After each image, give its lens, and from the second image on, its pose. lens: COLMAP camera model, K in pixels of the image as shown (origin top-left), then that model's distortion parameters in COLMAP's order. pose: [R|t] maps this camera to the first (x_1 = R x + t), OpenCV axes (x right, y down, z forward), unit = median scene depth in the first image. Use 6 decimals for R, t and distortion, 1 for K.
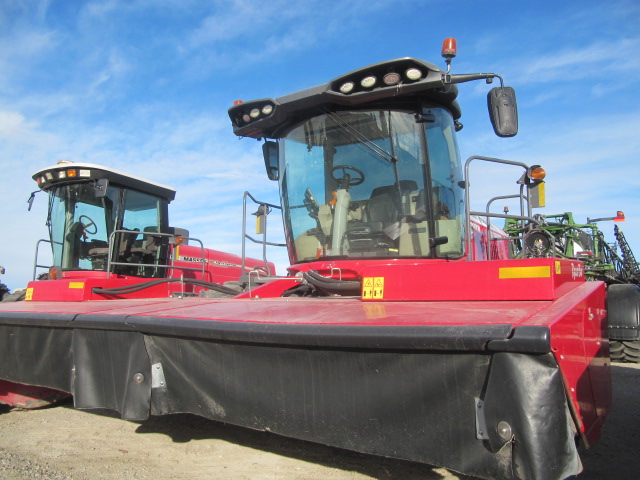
lens RADIAL K [[526.2, 0, 323.4], [0, 526.2, 238.6], [0, 0, 1]] dist [-0.047992, 0.018053]
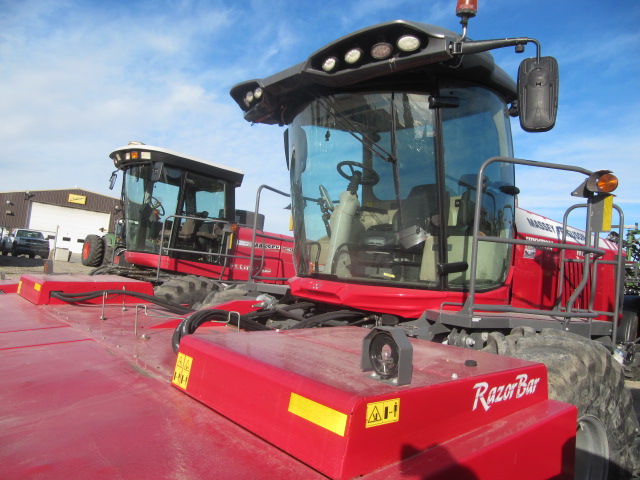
lens RADIAL K [[526.2, 0, 318.2], [0, 526.2, 240.0], [0, 0, 1]] dist [-0.047992, 0.018053]
pose [[0.953147, 0.068256, -0.294707, 0.254617], [-0.051970, 0.996675, 0.062755, -0.071892], [0.298010, -0.044499, 0.953525, 0.229336]]
